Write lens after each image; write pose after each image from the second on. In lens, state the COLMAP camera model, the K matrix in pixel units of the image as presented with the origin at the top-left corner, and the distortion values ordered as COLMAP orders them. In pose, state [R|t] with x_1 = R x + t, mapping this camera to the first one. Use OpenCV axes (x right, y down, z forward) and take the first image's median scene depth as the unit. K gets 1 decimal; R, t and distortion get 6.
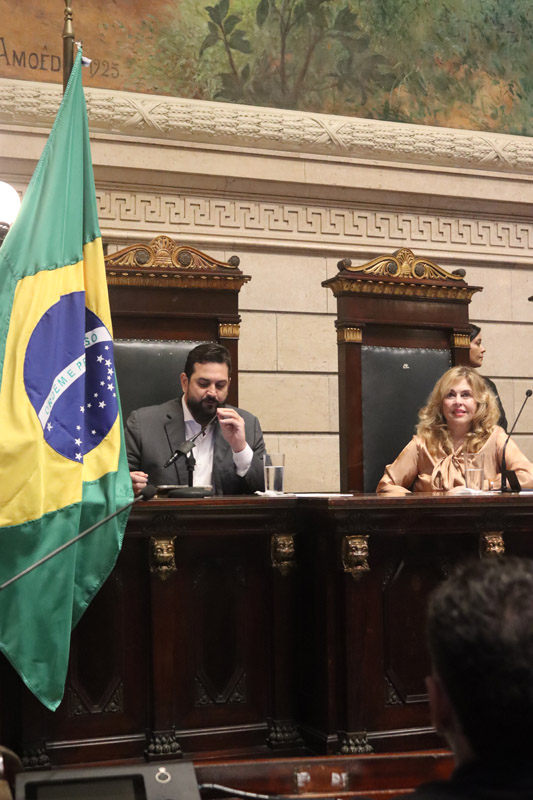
lens RADIAL K [[1133.6, 0, 266.2], [0, 1133.6, 399.4], [0, 0, 1]] dist [-0.032778, -0.054500]
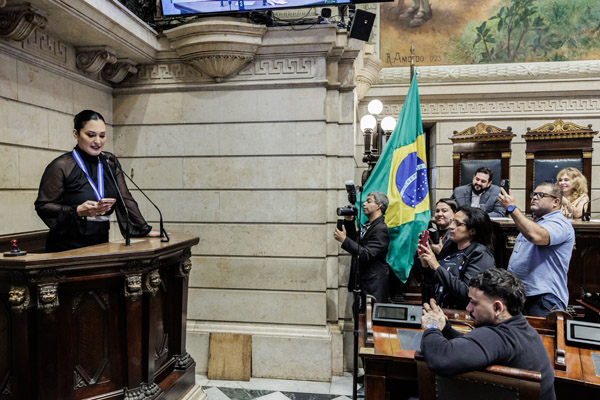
lens RADIAL K [[426.6, 0, 298.4], [0, 426.6, 201.7], [0, 0, 1]] dist [-0.009387, 0.003546]
pose [[0.877062, 0.023419, -0.479807, 0.072946], [0.024046, 0.995419, 0.092541, -0.046817], [0.479776, -0.092701, 0.872480, -0.110619]]
